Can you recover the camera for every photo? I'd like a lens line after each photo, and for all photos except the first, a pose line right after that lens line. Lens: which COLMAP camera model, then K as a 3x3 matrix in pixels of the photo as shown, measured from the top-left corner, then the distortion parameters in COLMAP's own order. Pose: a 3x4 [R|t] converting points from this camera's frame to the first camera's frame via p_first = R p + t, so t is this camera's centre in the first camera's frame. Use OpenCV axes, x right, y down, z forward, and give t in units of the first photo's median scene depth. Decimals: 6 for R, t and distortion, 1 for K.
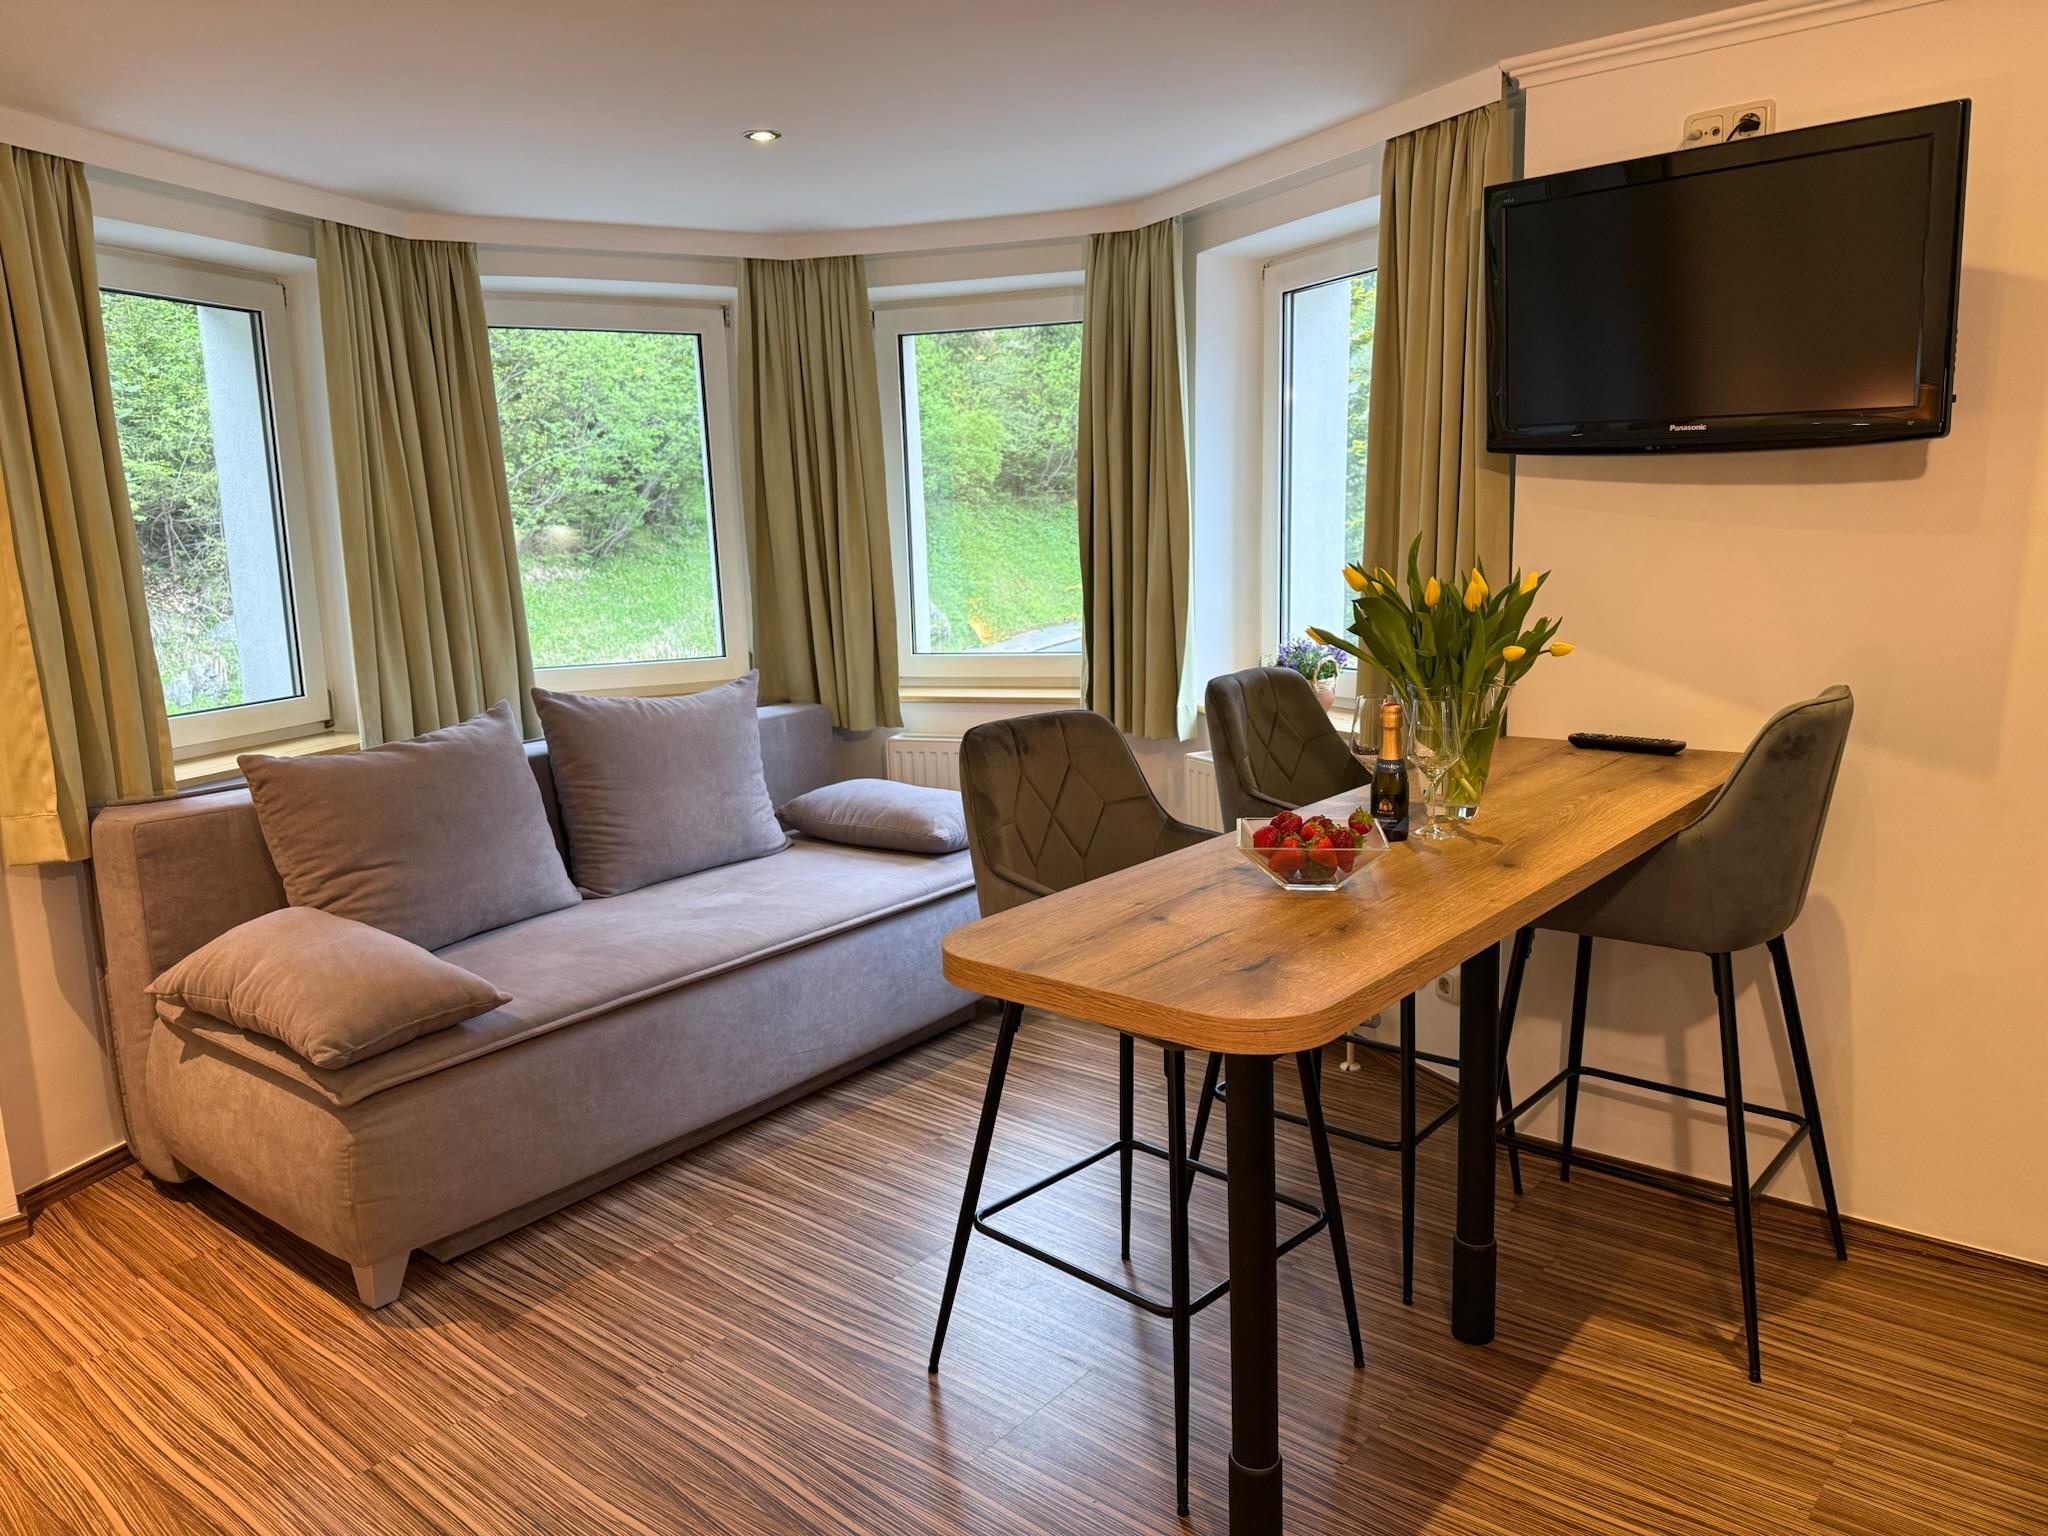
lens RADIAL K [[1440.5, 0, 1023.1], [0, 1440.5, 759.2], [0, 0, 1]] dist [0.044154, -0.054967]
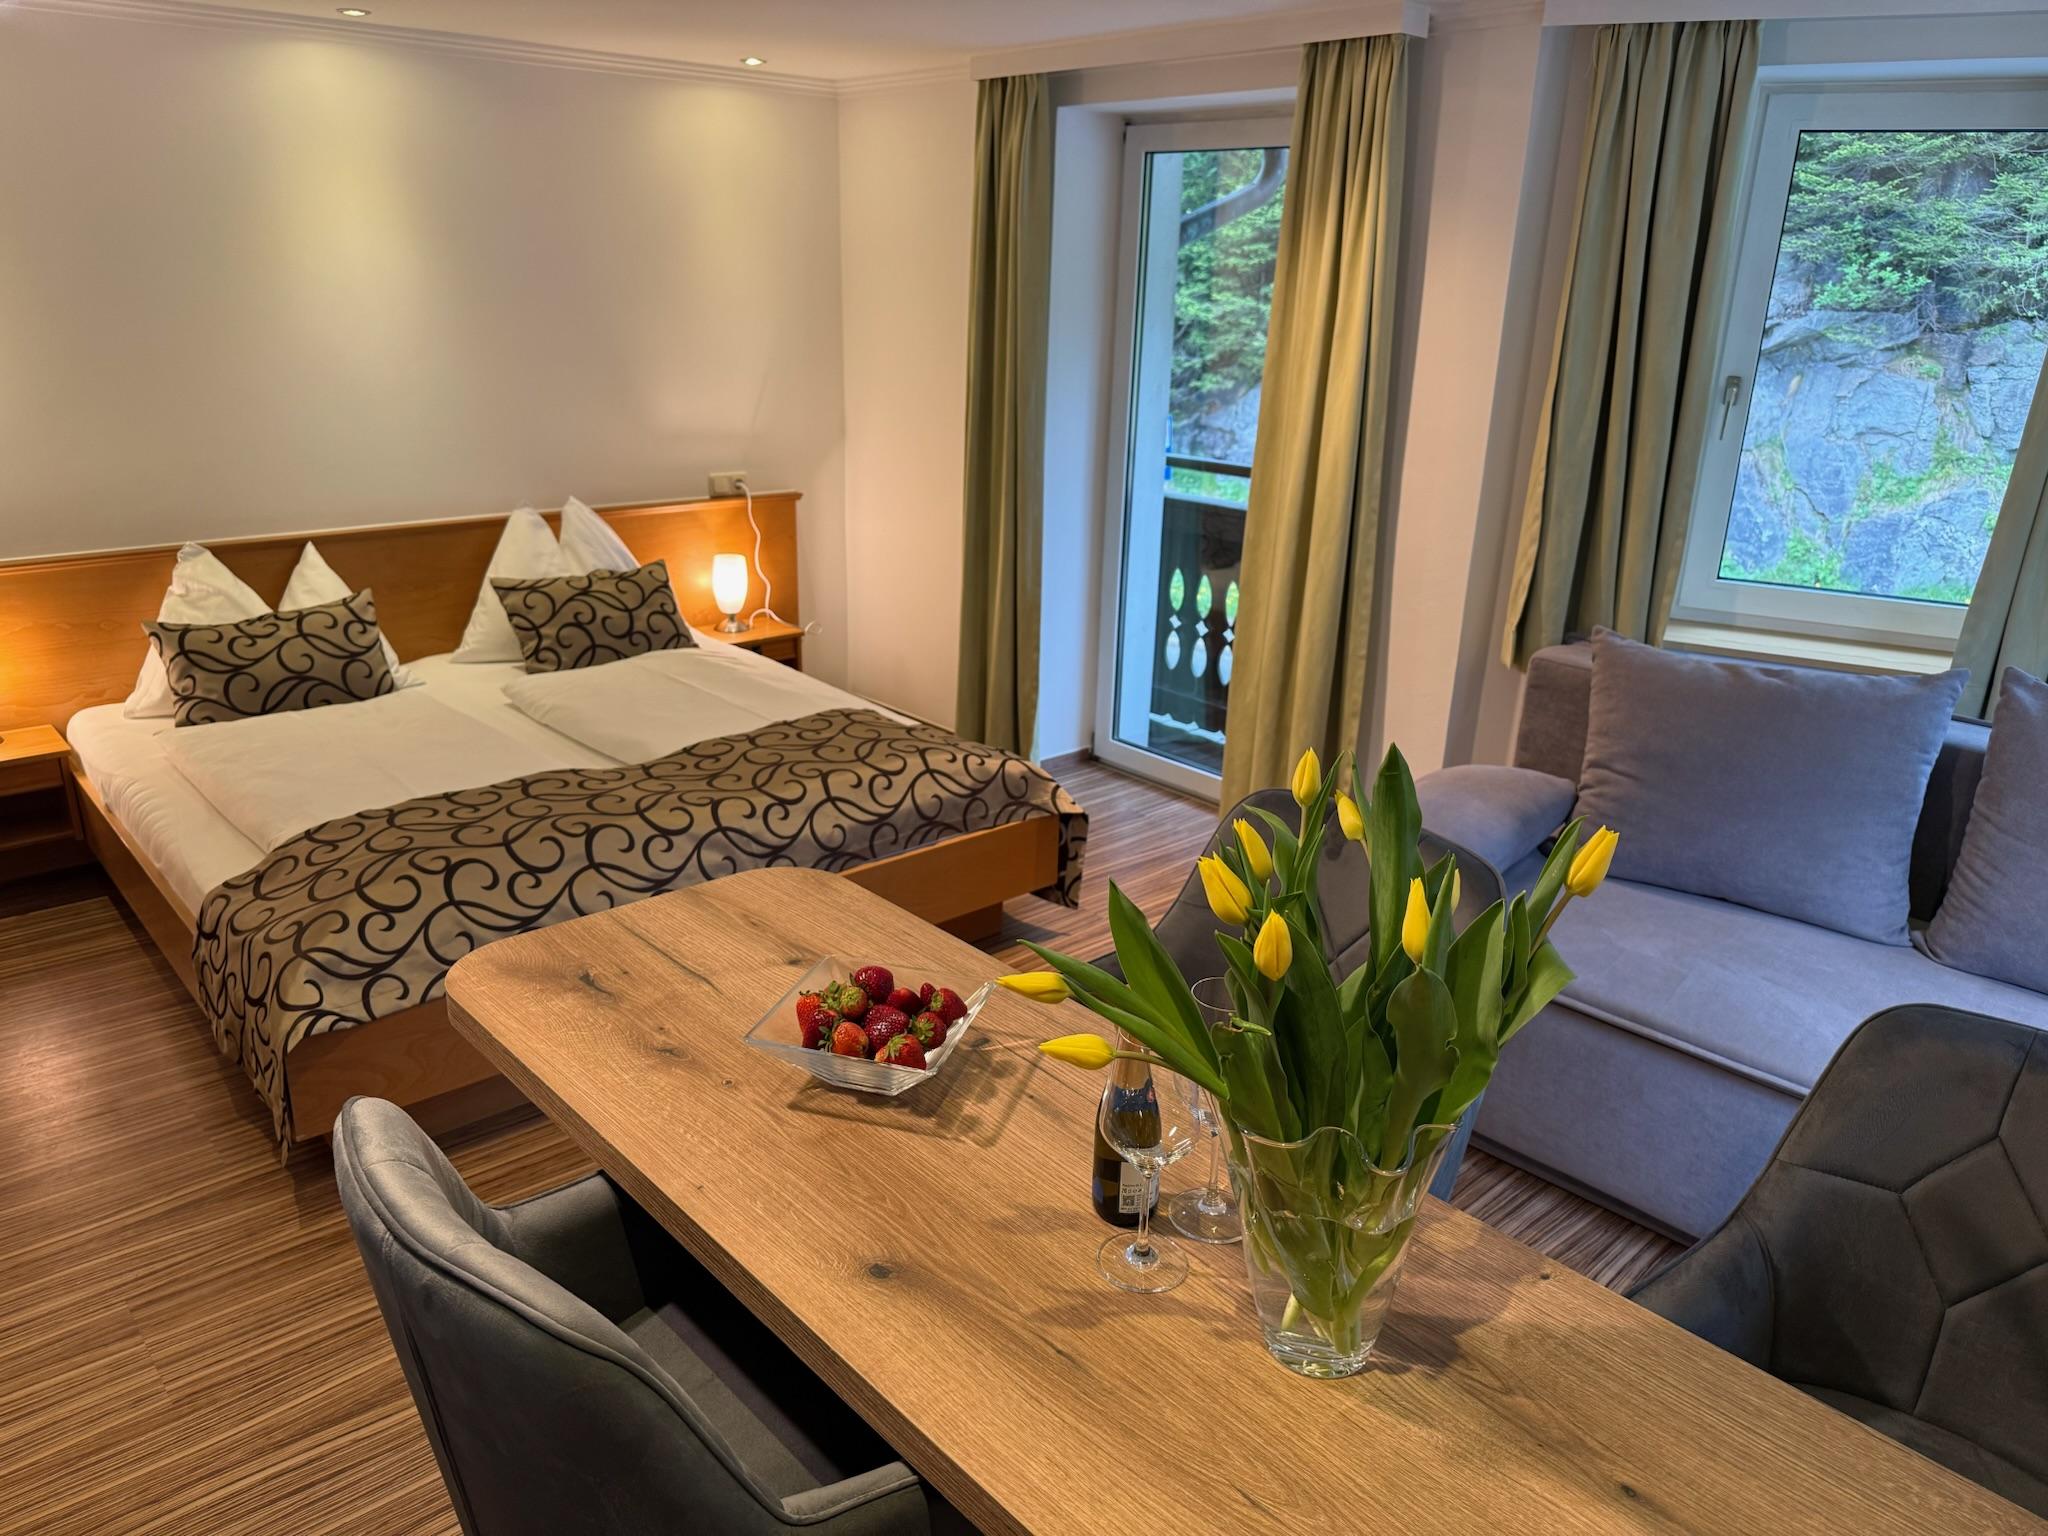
lens RADIAL K [[1440.5, 0, 1041.3], [0, 1440.5, 763.8], [0, 0, 1]] dist [0.044154, -0.054967]
pose [[-0.127486, 0.349367, -0.928273, 0.570851], [-0.191634, 0.909598, 0.368657, -0.242321], [0.973152, 0.224887, -0.049010, 0.751331]]
